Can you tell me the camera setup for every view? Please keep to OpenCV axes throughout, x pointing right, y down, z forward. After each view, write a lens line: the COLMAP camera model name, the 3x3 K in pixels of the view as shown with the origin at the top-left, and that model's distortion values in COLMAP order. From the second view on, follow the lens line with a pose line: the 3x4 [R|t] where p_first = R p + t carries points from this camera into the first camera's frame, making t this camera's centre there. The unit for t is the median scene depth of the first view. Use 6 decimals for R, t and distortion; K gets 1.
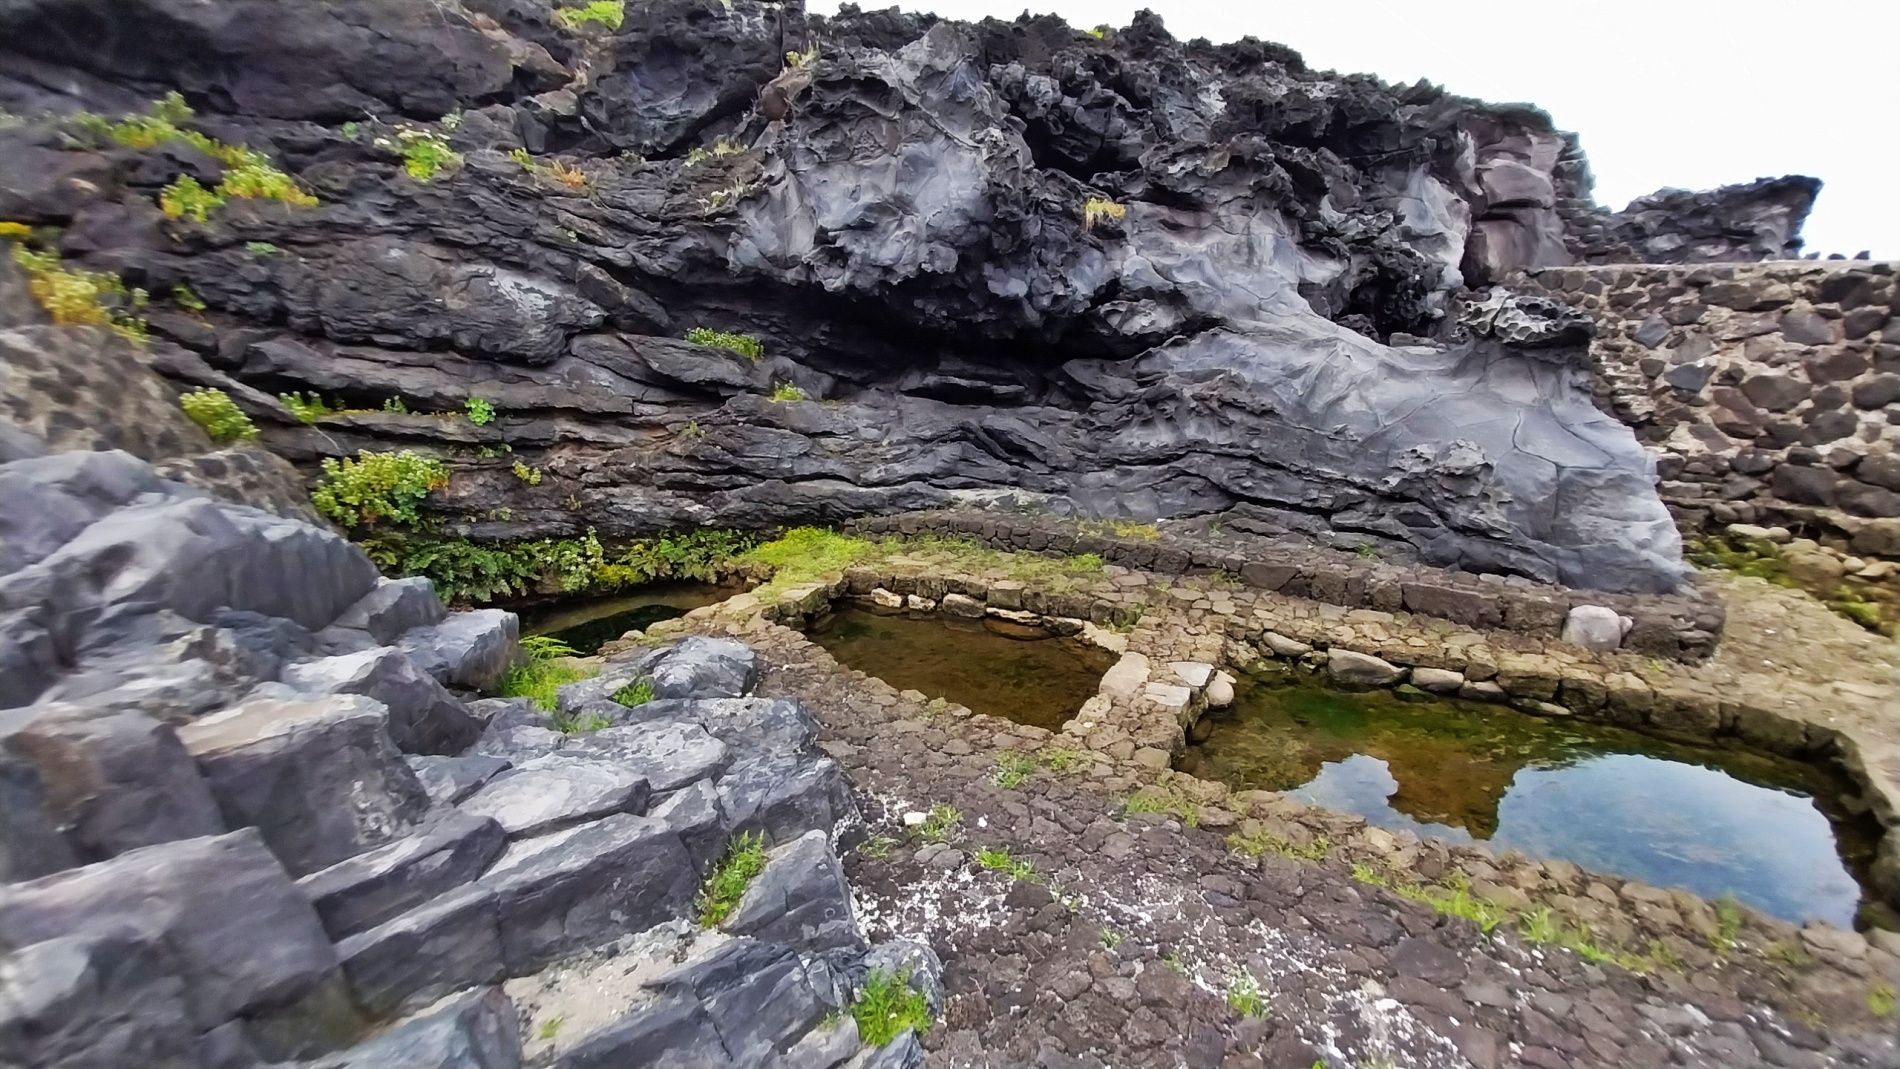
lens RADIAL K [[748.8, 0, 968.8], [0, 748.8, 540.0], [0, 0, 1]] dist [0.023333, -0.016372]
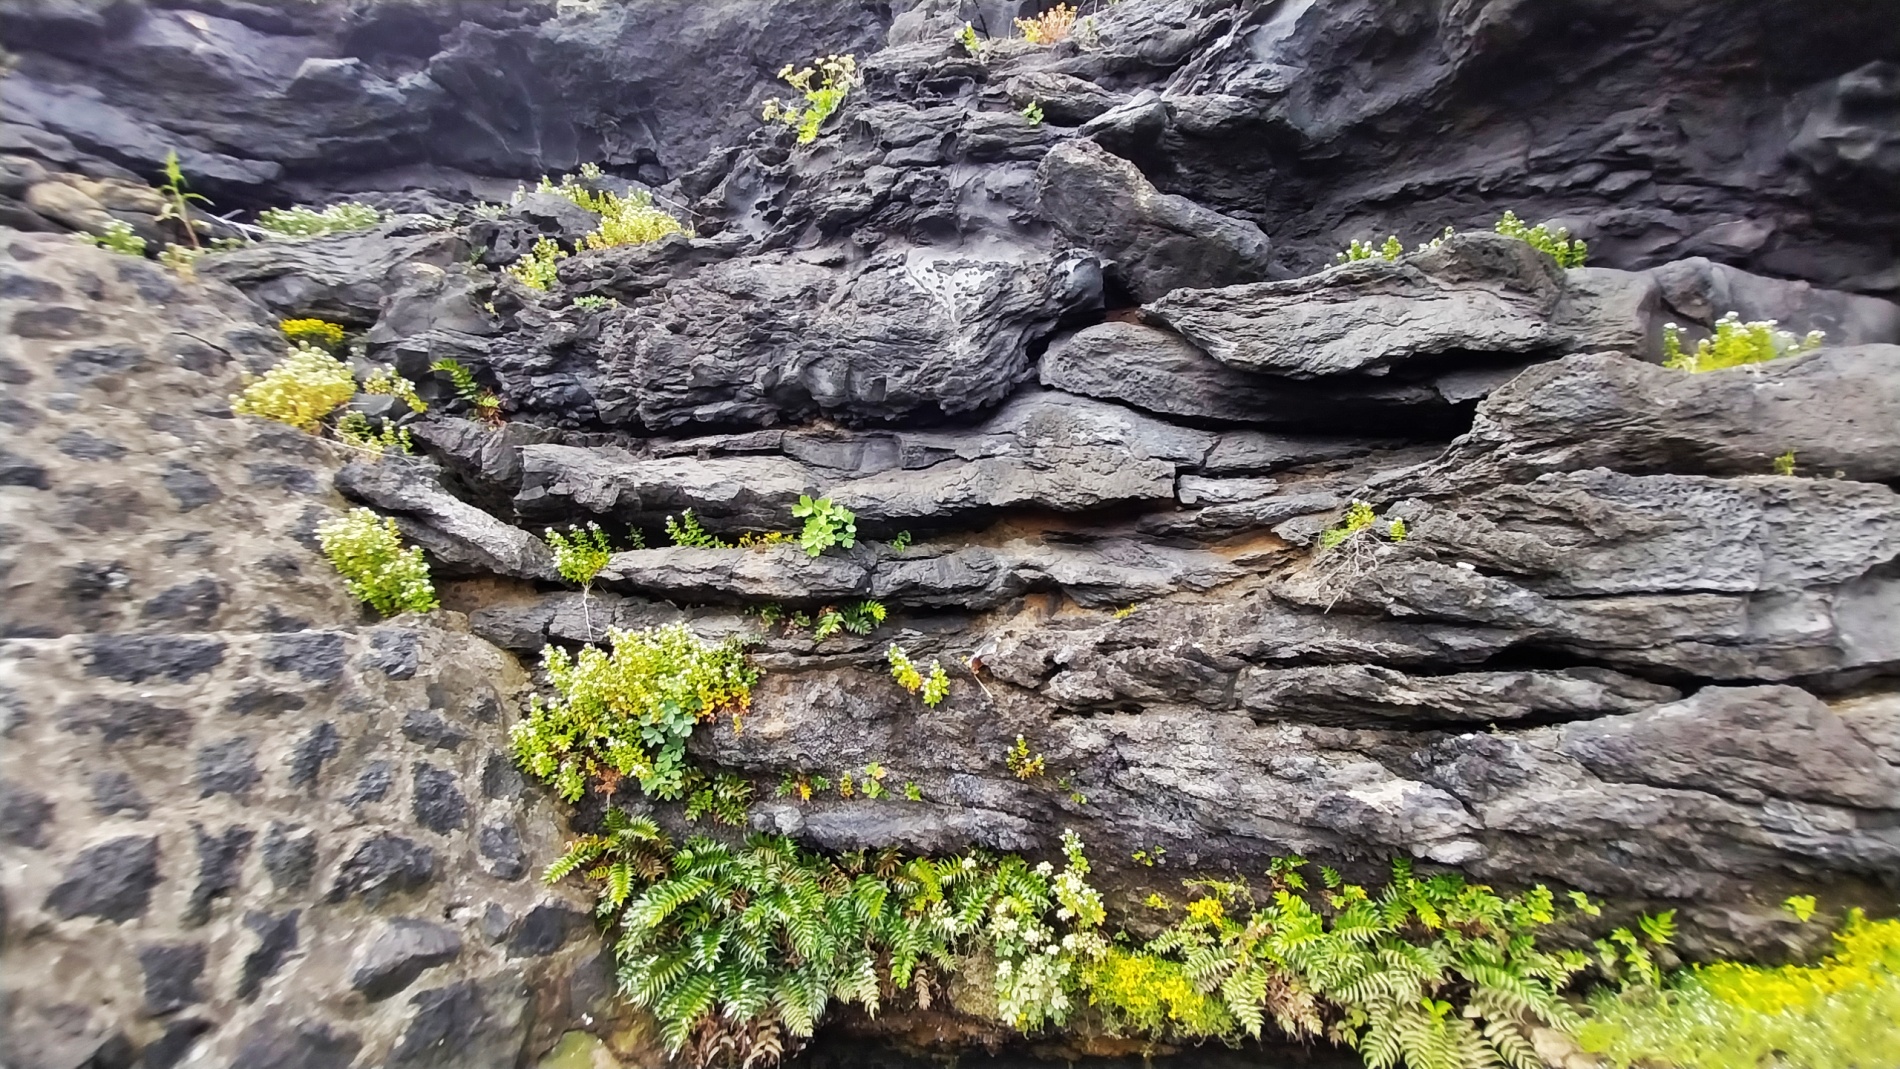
lens RADIAL K [[748.8, 0, 970.6], [0, 748.8, 541.4], [0, 0, 1]] dist [0.023333, -0.016372]
pose [[0.677377, -0.154535, -0.719222, -0.268237], [-0.061250, 0.962444, -0.264481, -0.051819], [0.733082, 0.223205, 0.642472, 0.723571]]
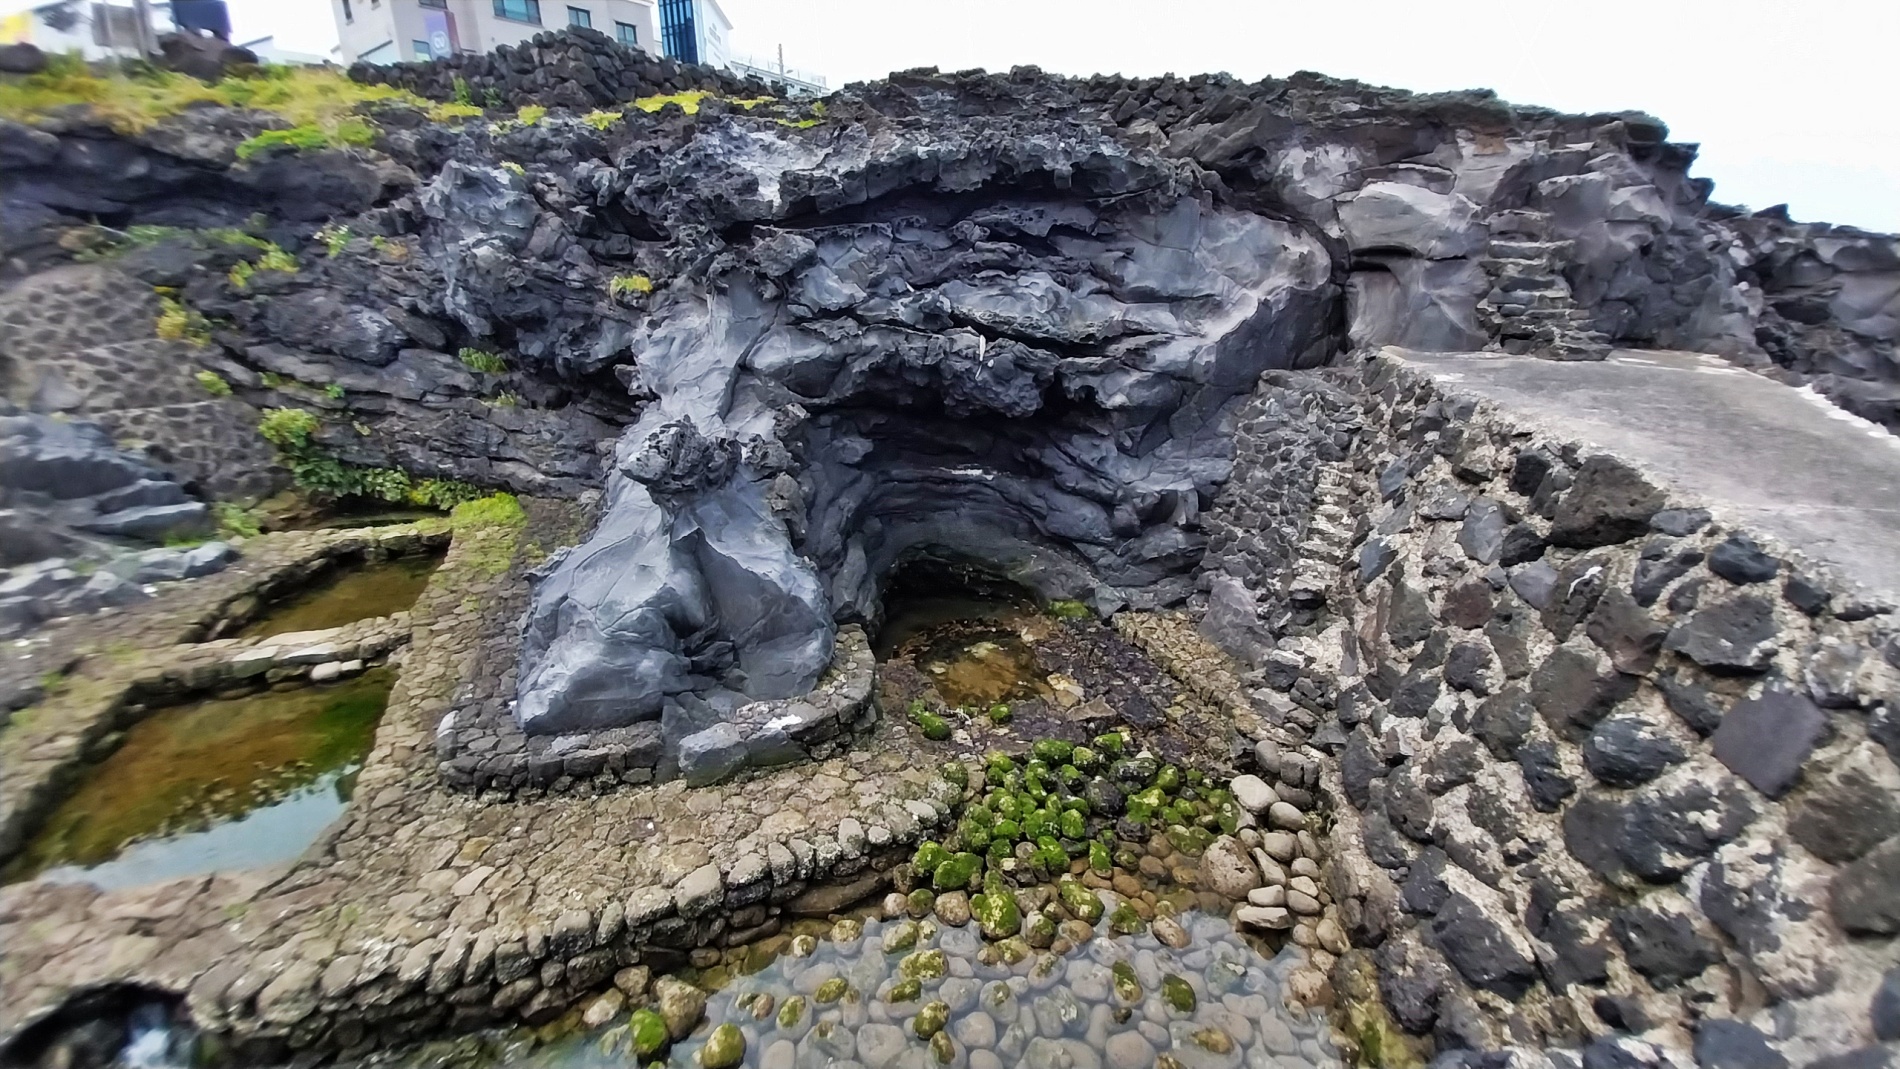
lens RADIAL K [[748.8, 0, 975.0], [0, 748.8, 543.0], [0, 0, 1]] dist [0.023333, -0.016372]
pose [[0.794494, 0.252839, -0.552134, 1.478093], [-0.202842, 0.967475, 0.151156, -0.364357], [0.572394, -0.008096, 0.819939, 0.366620]]
